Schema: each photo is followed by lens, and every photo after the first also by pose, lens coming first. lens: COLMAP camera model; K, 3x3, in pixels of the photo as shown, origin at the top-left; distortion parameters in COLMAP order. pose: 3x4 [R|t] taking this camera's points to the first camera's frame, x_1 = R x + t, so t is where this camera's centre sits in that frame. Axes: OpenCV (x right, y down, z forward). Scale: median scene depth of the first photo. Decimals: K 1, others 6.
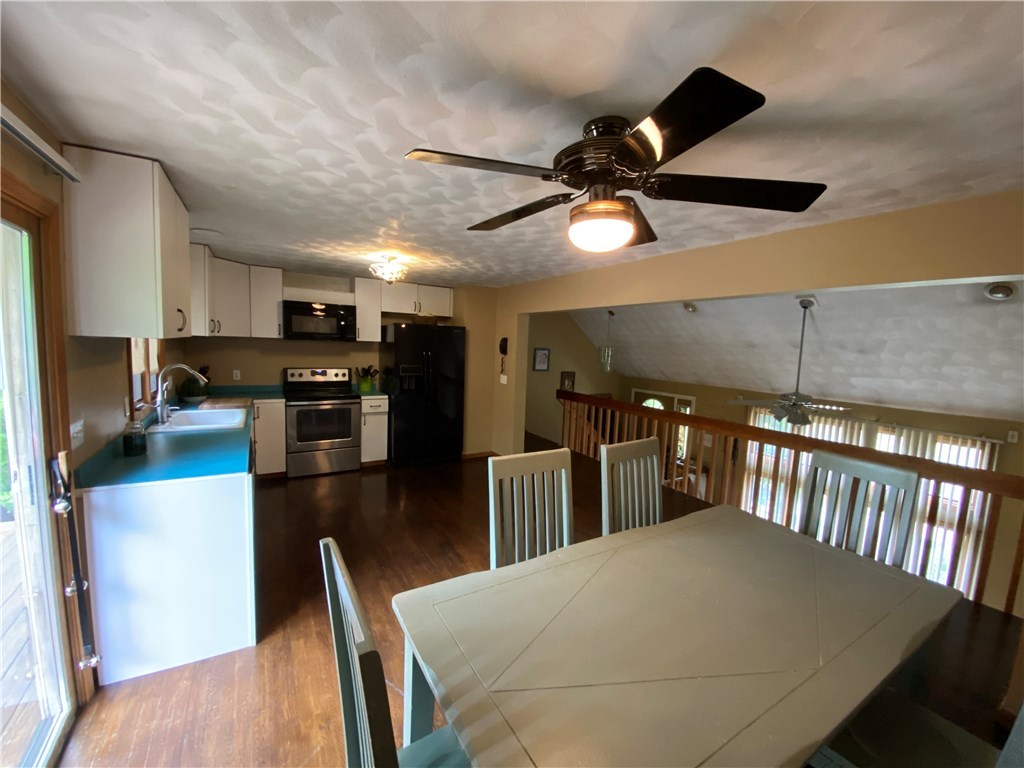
lens RADIAL K [[414.4, 0, 508.2], [0, 414.4, 386.3], [0, 0, 1]] dist [0.018803, -0.021009]
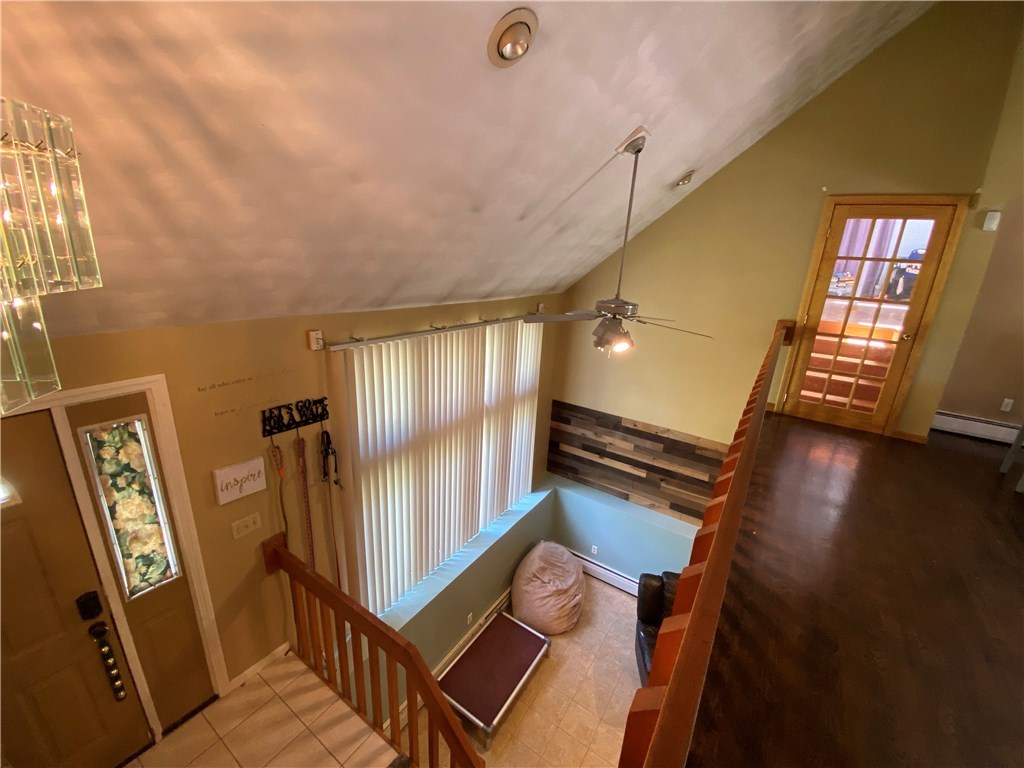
lens RADIAL K [[414.4, 0, 508.2], [0, 414.4, 386.3], [0, 0, 1]] dist [0.018803, -0.021009]
pose [[-0.425496, -0.327691, 0.843547, 0.156180], [0.026013, 0.927323, 0.373356, -0.090429], [-0.904586, 0.180805, -0.386048, 1.255143]]
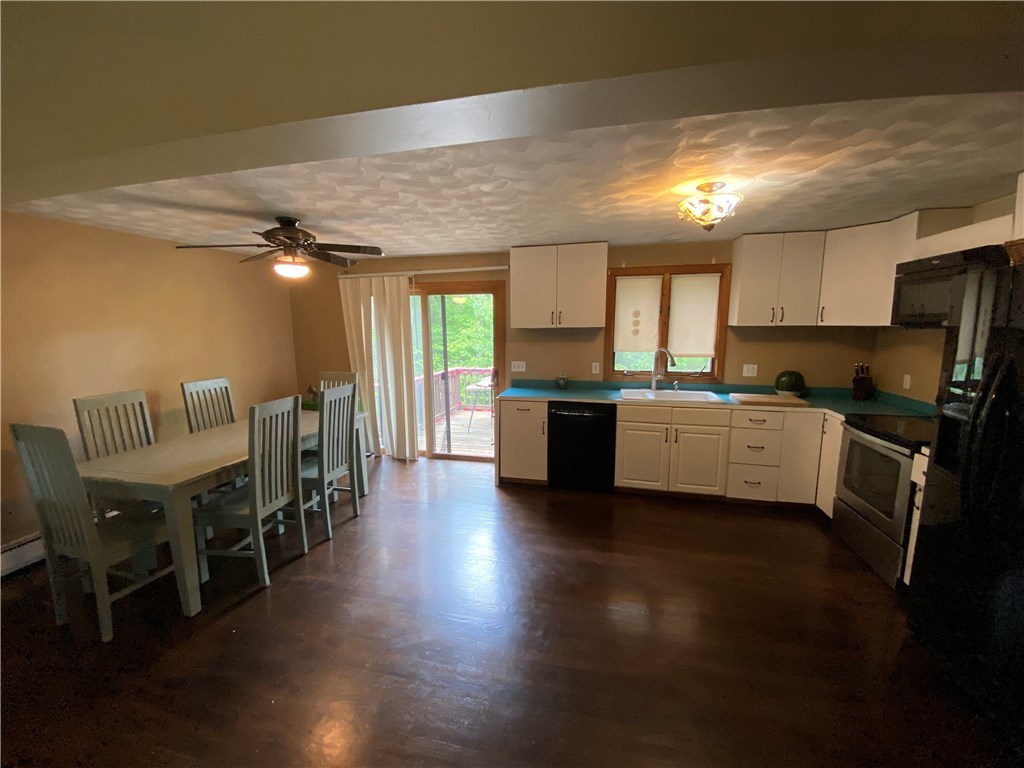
lens RADIAL K [[414.4, 0, 508.2], [0, 414.4, 386.3], [0, 0, 1]] dist [0.018803, -0.021009]
pose [[-0.700298, 0.067747, -0.710629, 0.277289], [-0.096276, 0.977428, 0.188059, -0.079087], [0.707329, 0.200113, -0.677968, 0.921816]]
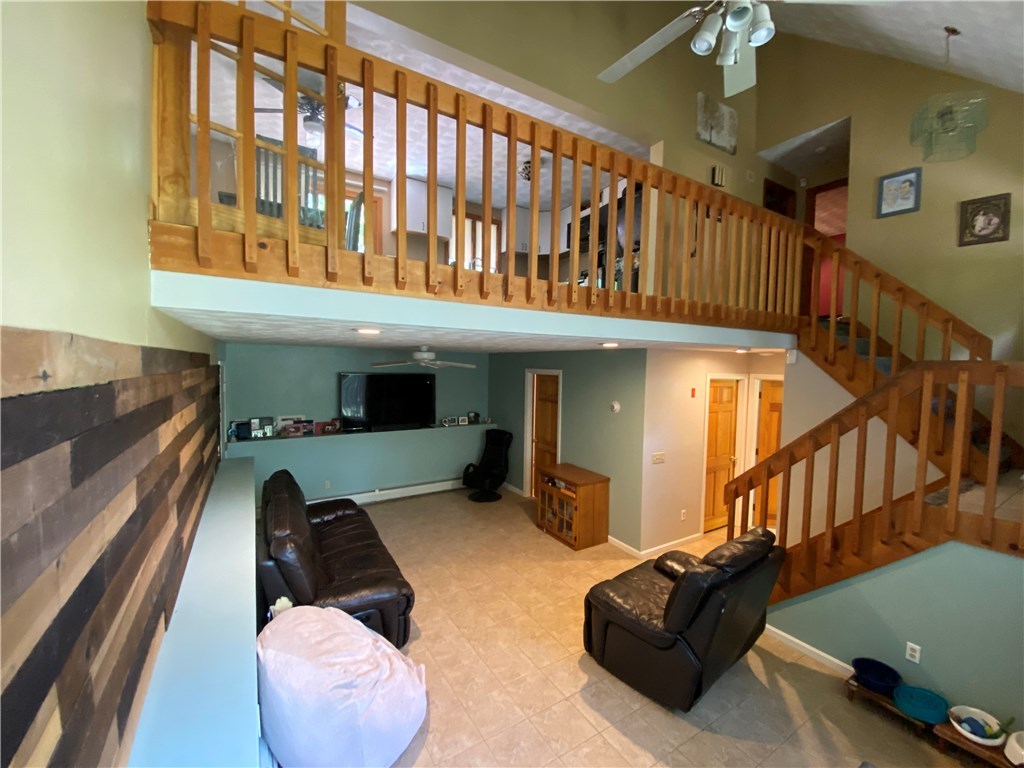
lens RADIAL K [[406.0, 0, 512.0], [0, 406.0, 384.0], [0, 0, 1]] dist [0.000946, -0.012977]
pose [[0.007241, 0.019655, -0.999781, 0.914946], [-0.120616, 0.992524, 0.018639, 0.359709], [0.992673, 0.120455, 0.009558, 0.743794]]
